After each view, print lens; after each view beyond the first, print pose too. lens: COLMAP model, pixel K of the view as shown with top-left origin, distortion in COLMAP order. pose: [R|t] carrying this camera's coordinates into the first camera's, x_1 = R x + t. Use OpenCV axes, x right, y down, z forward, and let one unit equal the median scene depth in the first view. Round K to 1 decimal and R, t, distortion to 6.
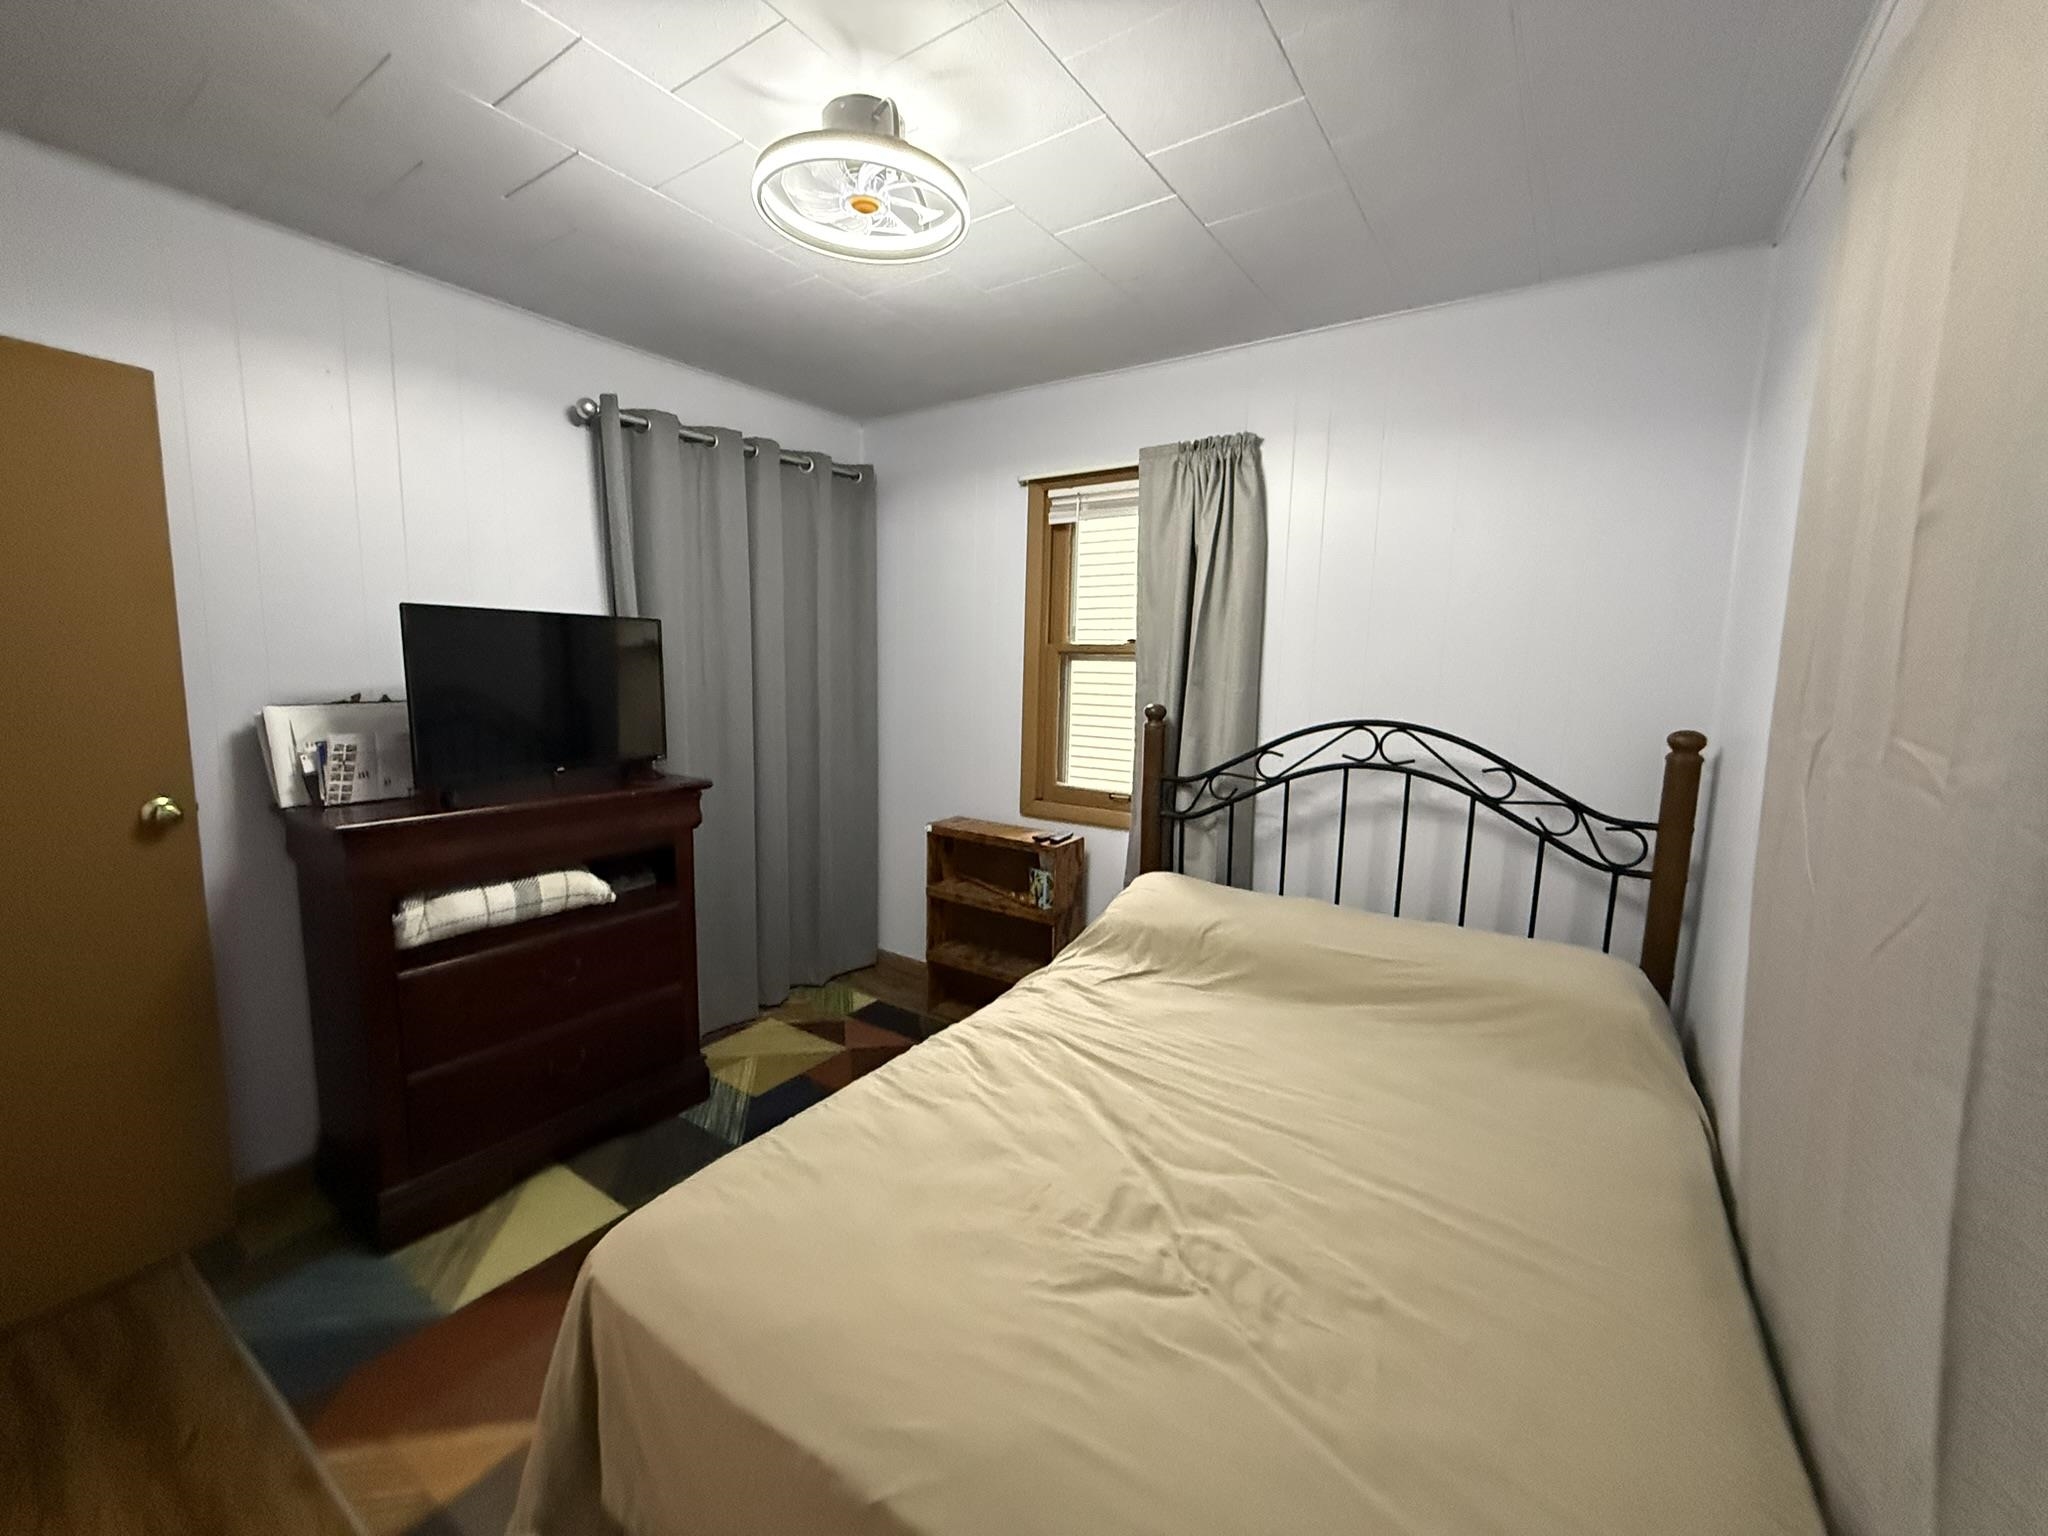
lens RADIAL K [[823.6, 0, 1015.2], [0, 823.6, 762.3], [0, 0, 1]] dist [0.009963, 0.000241]
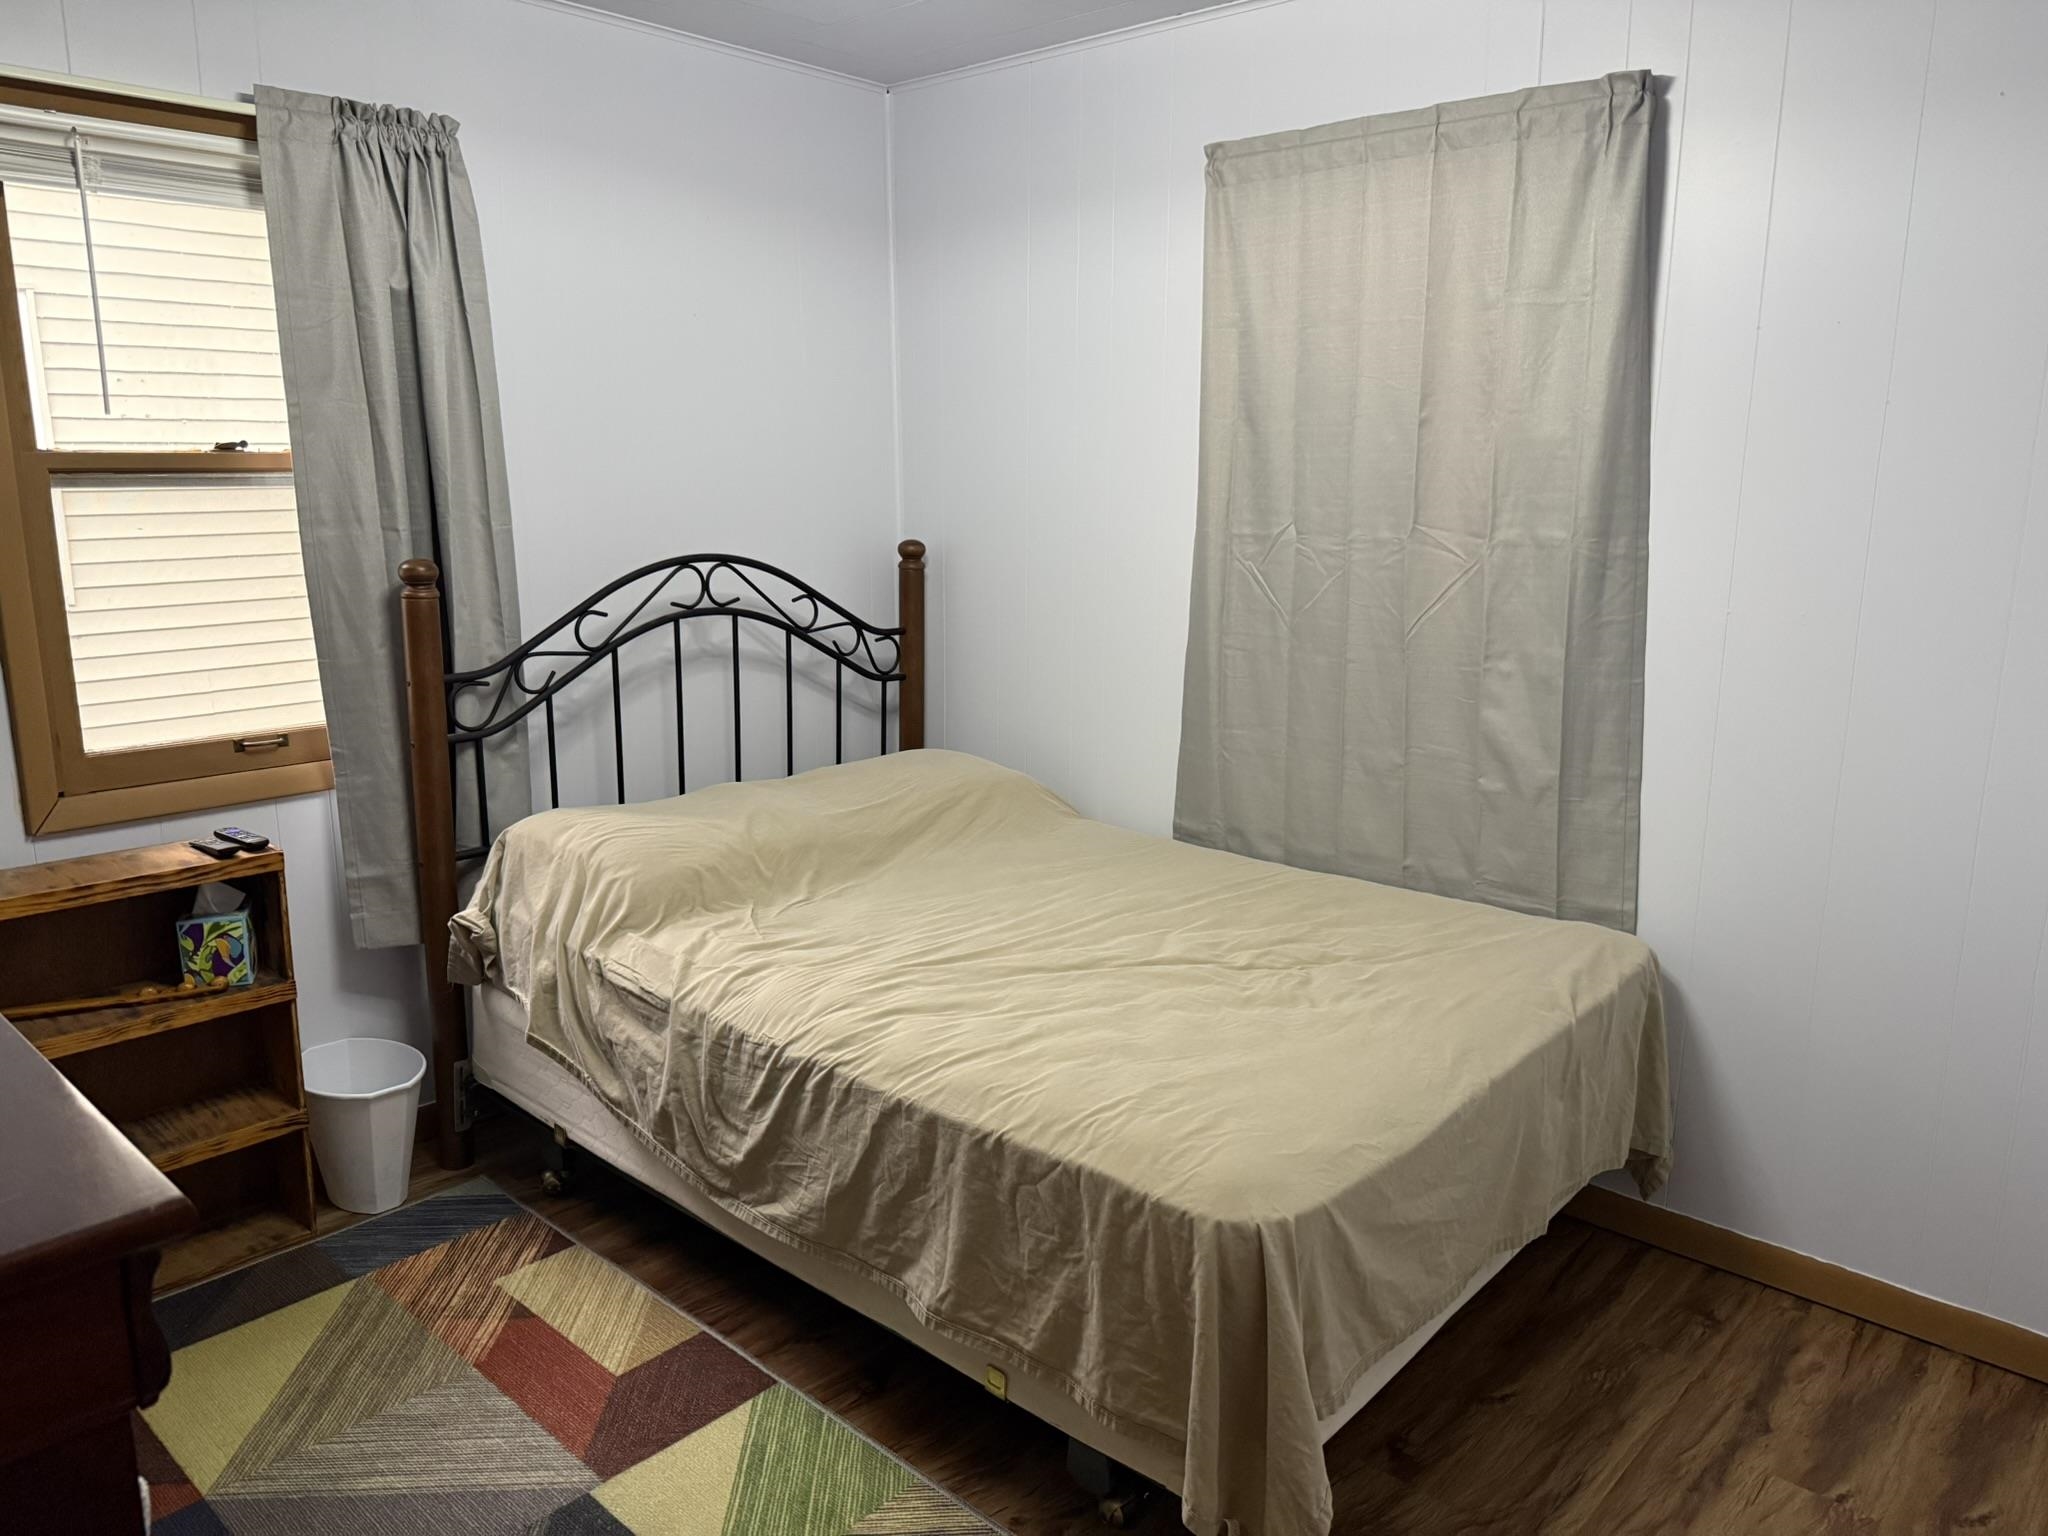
lens RADIAL K [[1444.3, 0, 1024.0], [0, 1444.3, 768.0], [0, 0, 1]] dist [0.075588, -0.101793]
pose [[0.147969, -0.219441, 0.964340, -0.939423], [0.119939, 0.971858, 0.202749, -0.098570], [-0.981692, 0.085661, 0.170124, 0.464337]]
